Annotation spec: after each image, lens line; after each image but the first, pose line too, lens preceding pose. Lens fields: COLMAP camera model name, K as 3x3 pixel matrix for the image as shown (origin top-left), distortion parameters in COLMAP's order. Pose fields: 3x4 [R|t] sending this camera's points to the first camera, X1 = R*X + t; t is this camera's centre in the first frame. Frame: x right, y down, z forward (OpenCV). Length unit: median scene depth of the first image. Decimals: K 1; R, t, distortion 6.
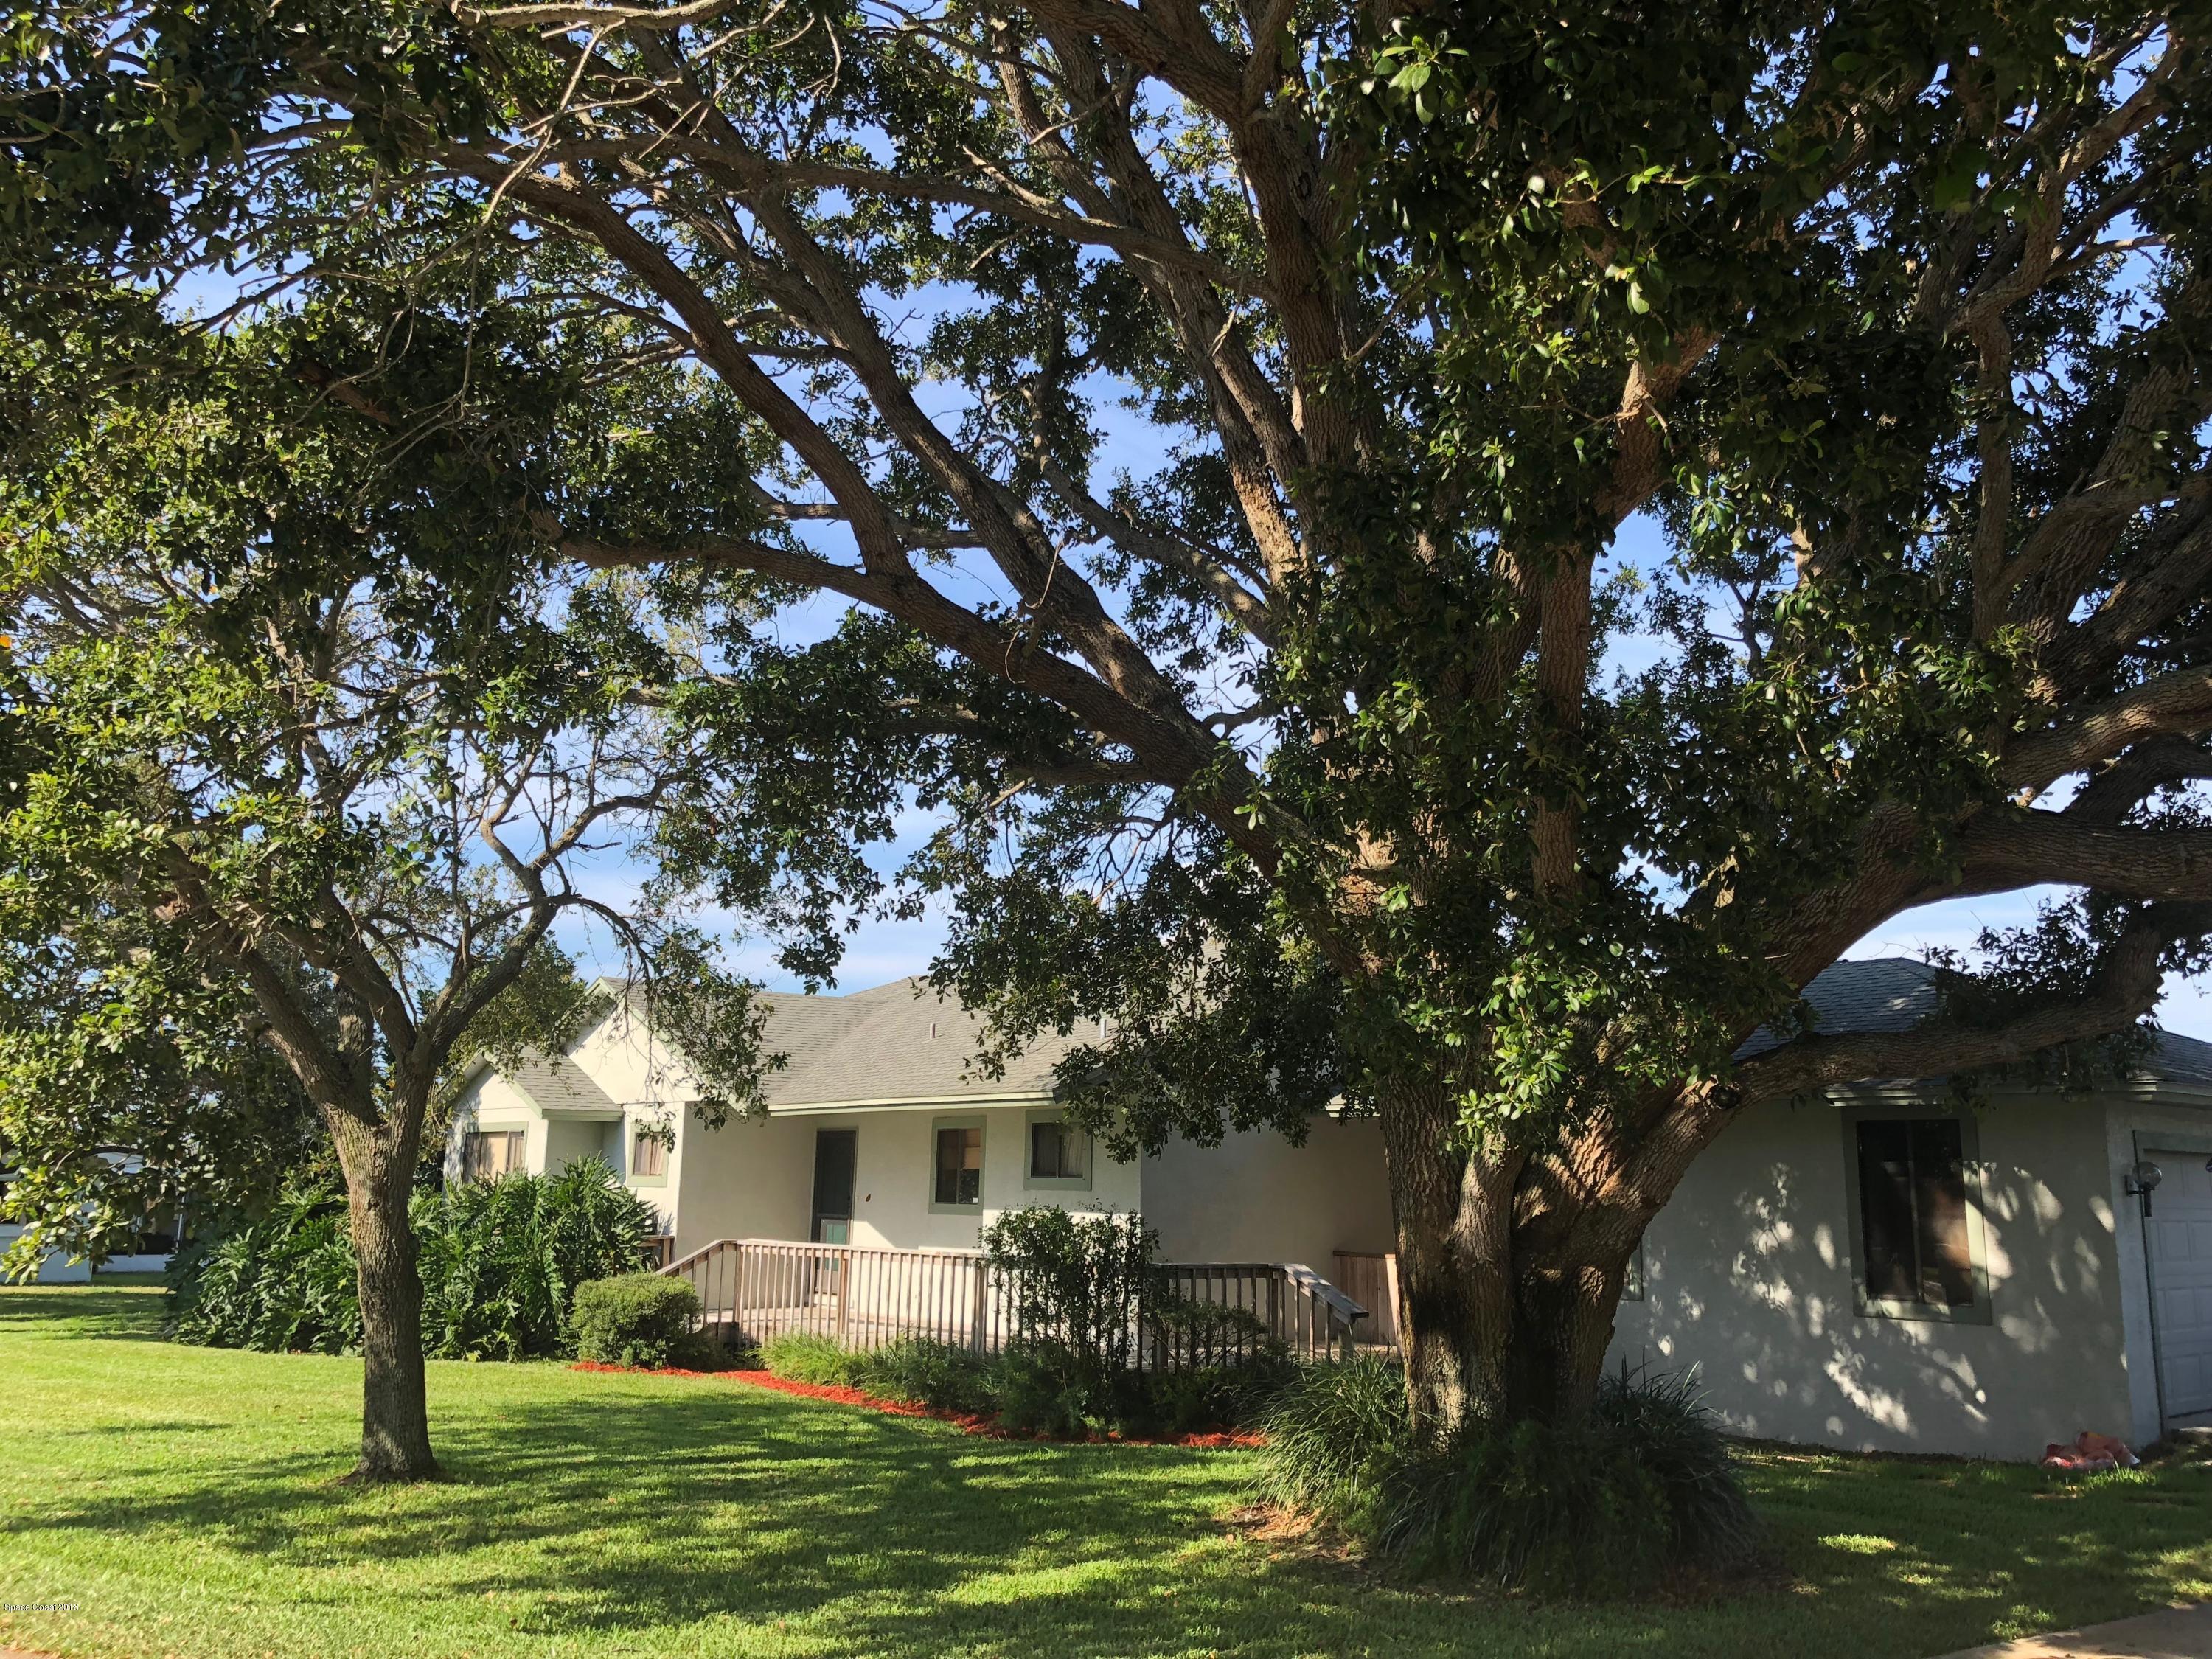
lens RADIAL K [[1855.7, 0, 1084.1], [0, 1855.7, 785.6], [0, 0, 1]] dist [-0.003102, 0.025818]
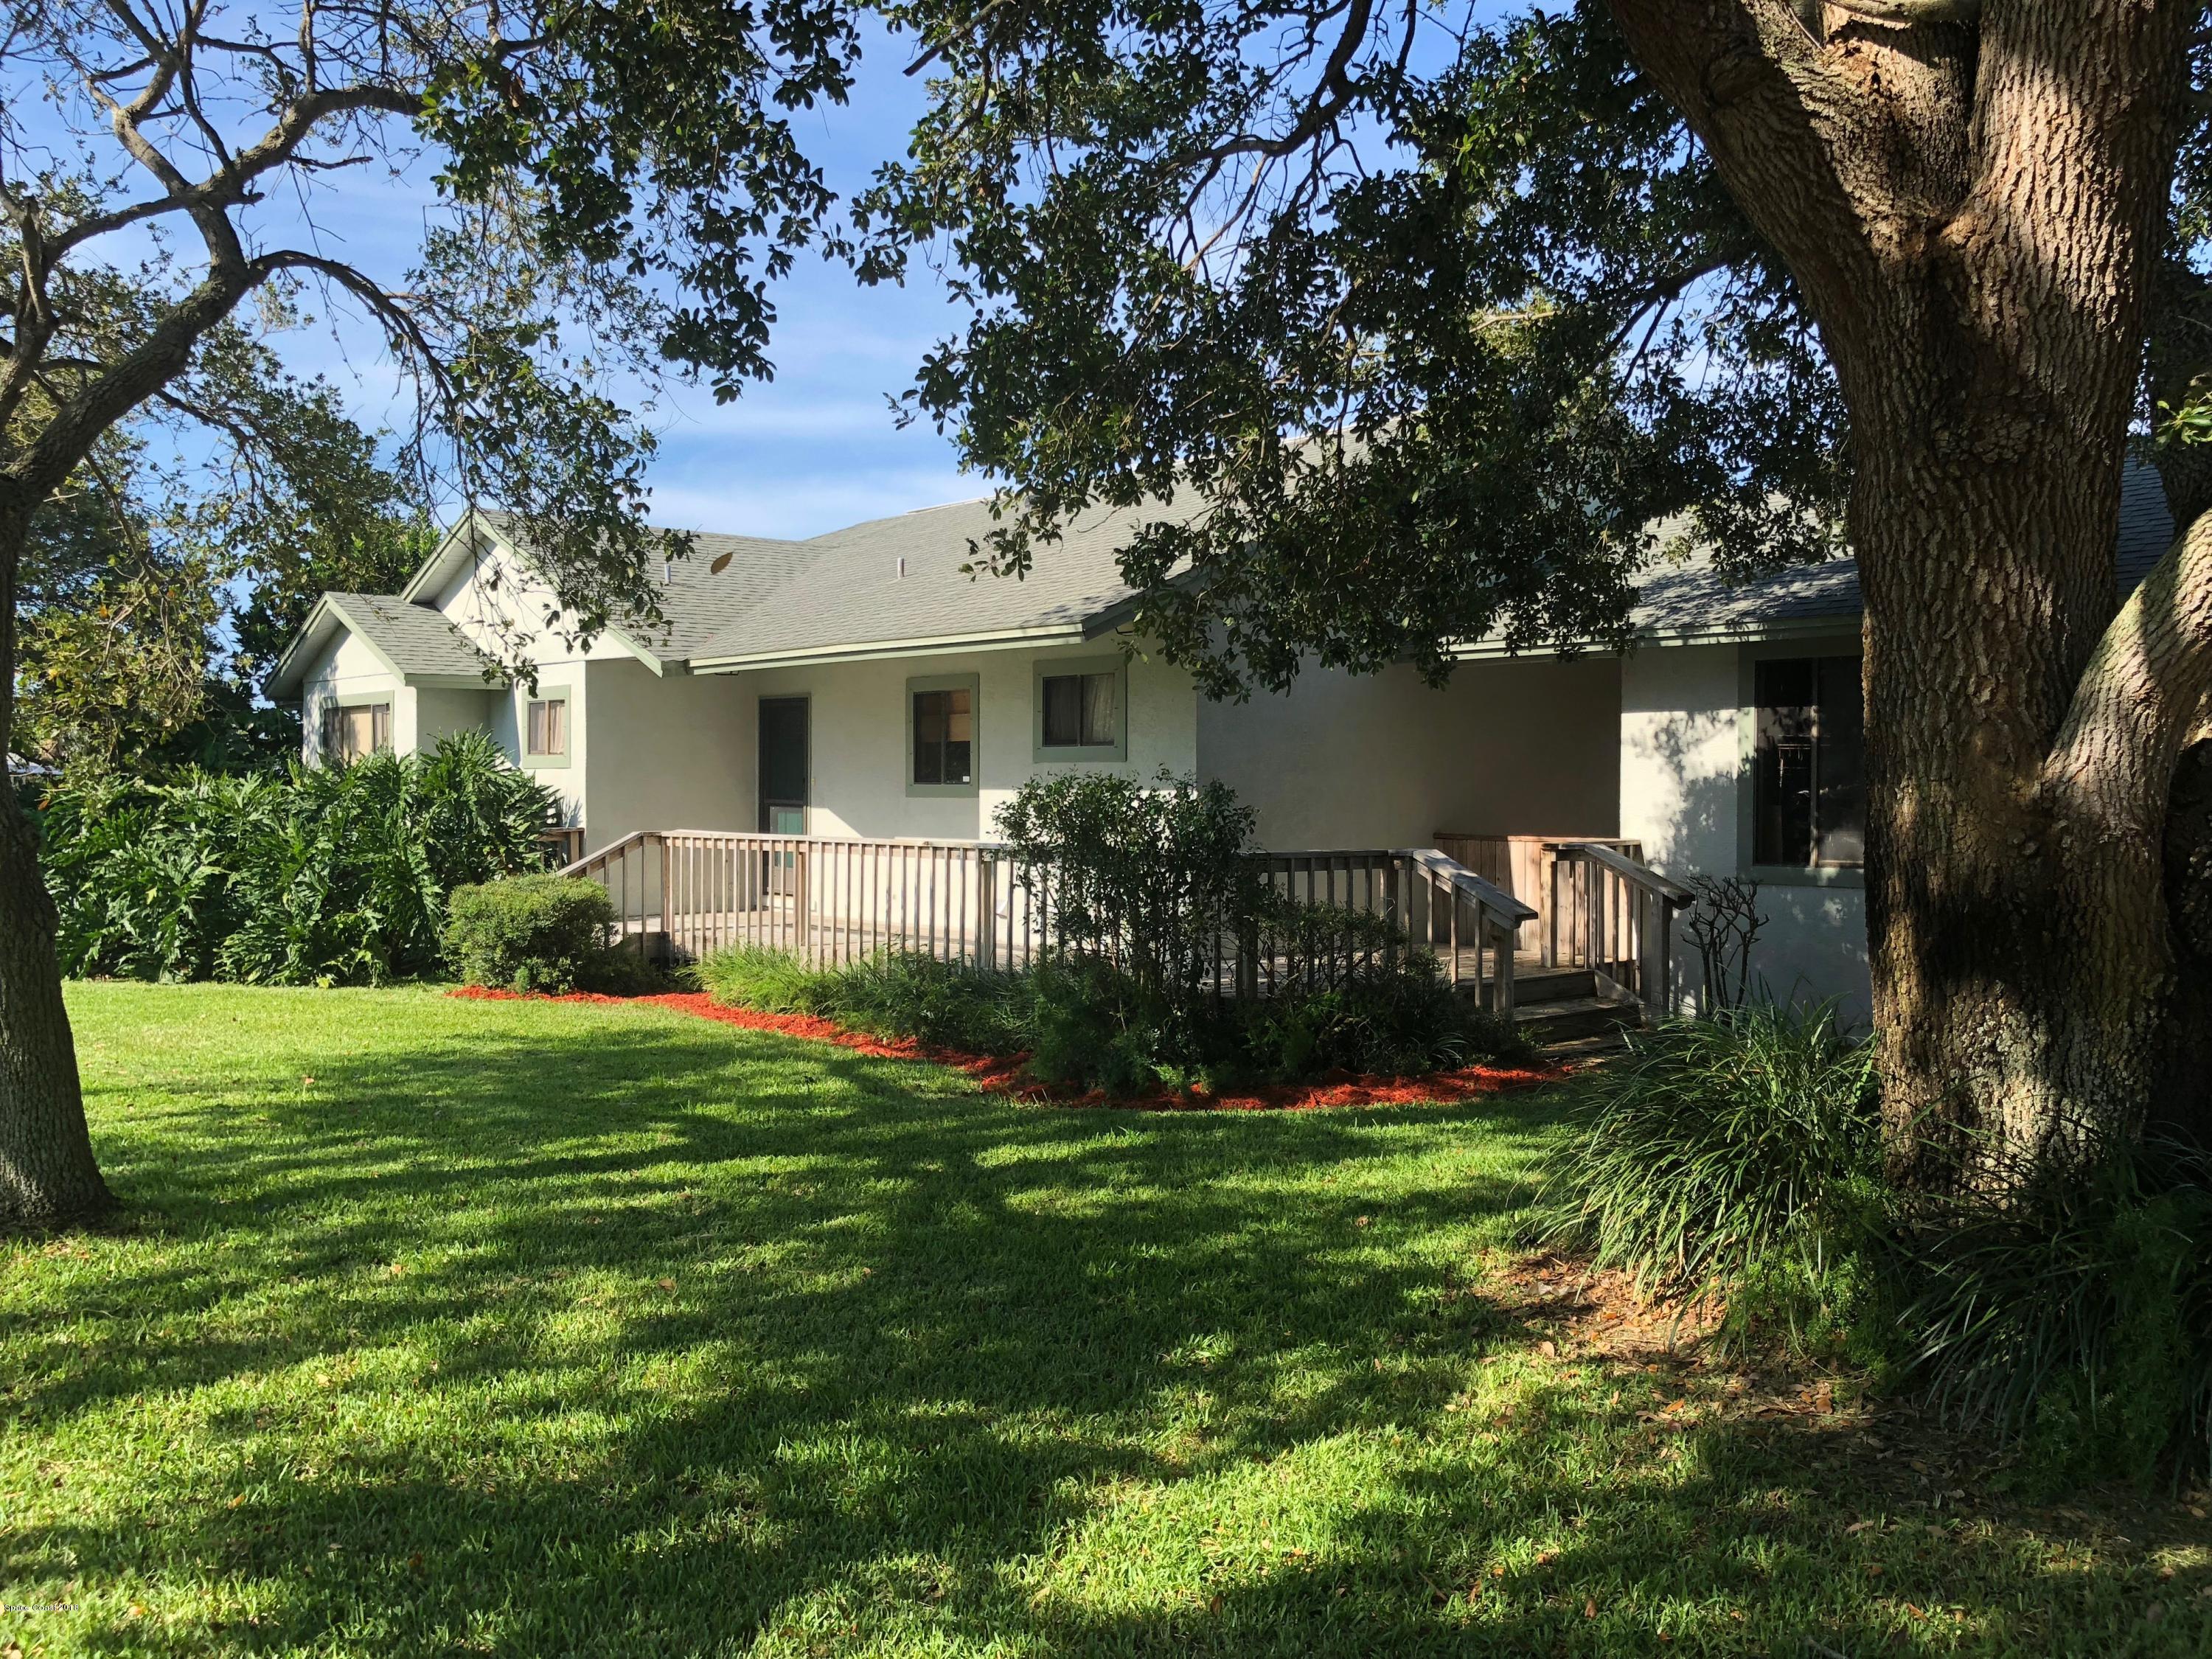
lens RADIAL K [[1855.7, 0, 1121.8], [0, 1855.7, 835.7], [0, 0, 1]] dist [-0.003102, 0.025818]
pose [[0.998906, -0.014733, 0.044377, -0.036633], [0.003653, 0.970754, 0.240049, 0.078537], [-0.046616, -0.239624, 0.969746, 0.305414]]
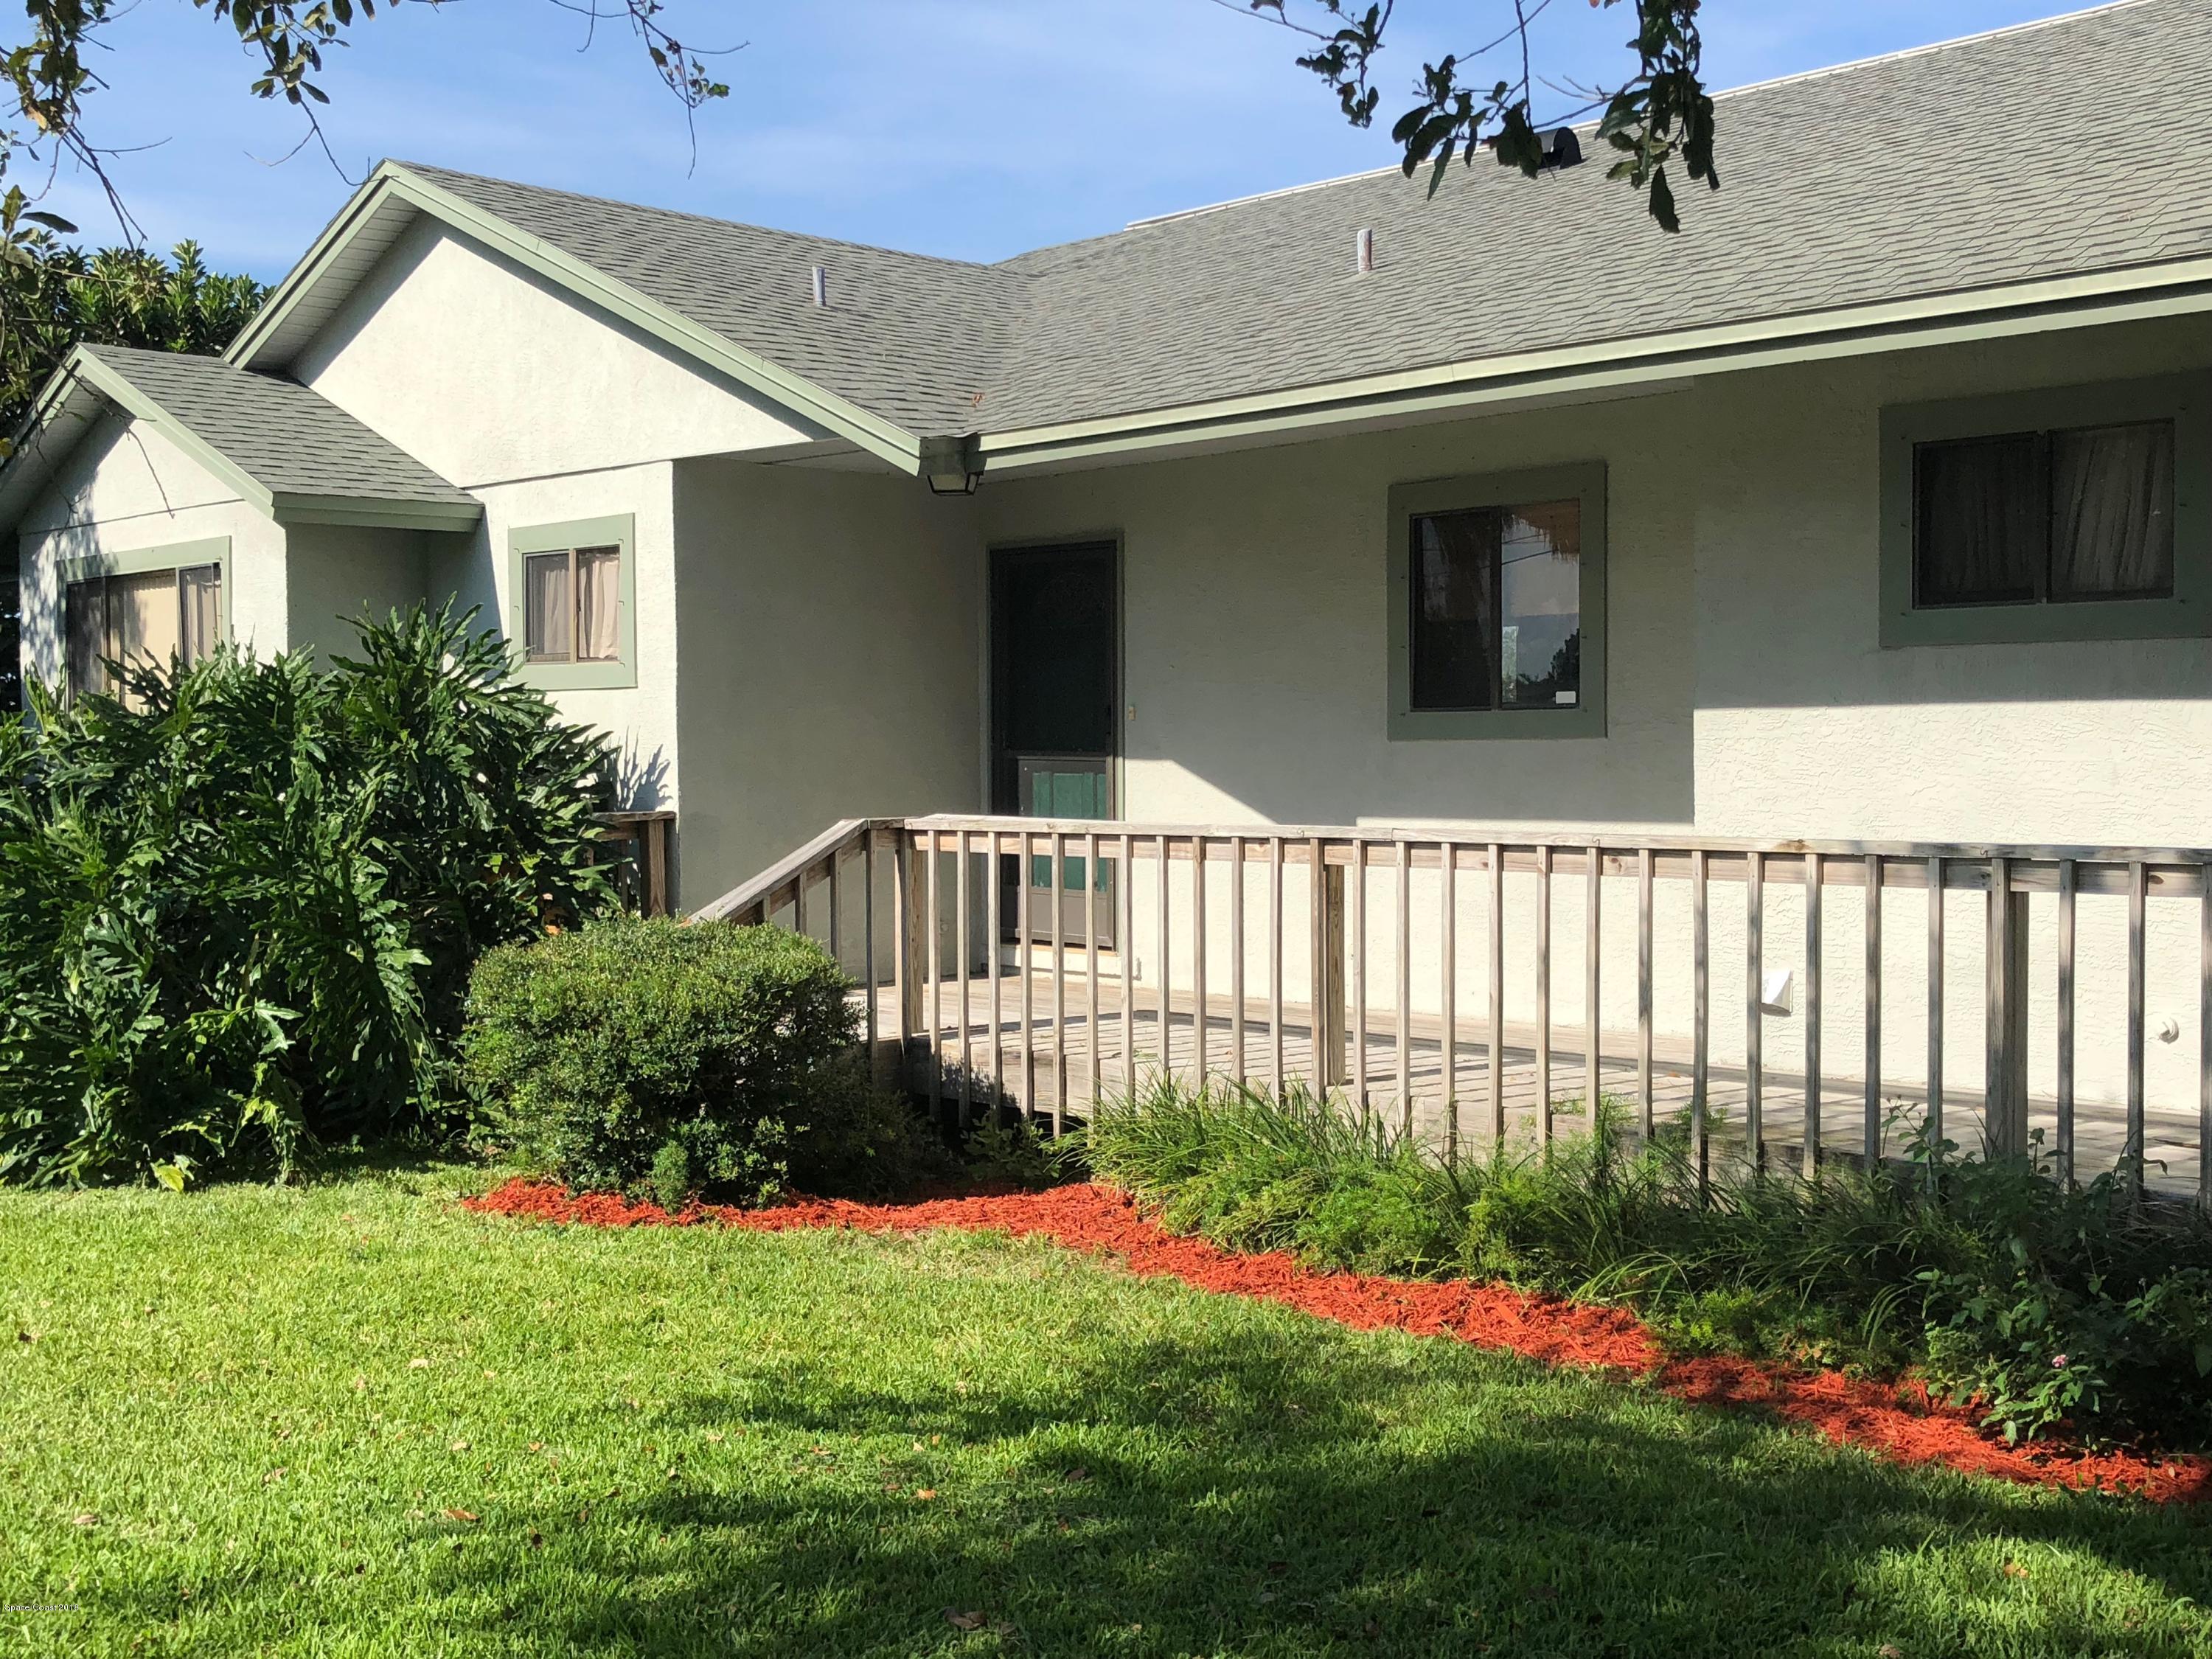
lens RADIAL K [[2494.3, 0, 1113.8], [0, 2494.3, 809.9], [0, 0, 1]] dist [0.013113, 0.000000]
pose [[0.995493, -0.025781, 0.091263, -0.248925], [0.003132, 0.970752, 0.240062, 0.168988], [-0.094783, -0.238694, 0.966458, 0.701274]]
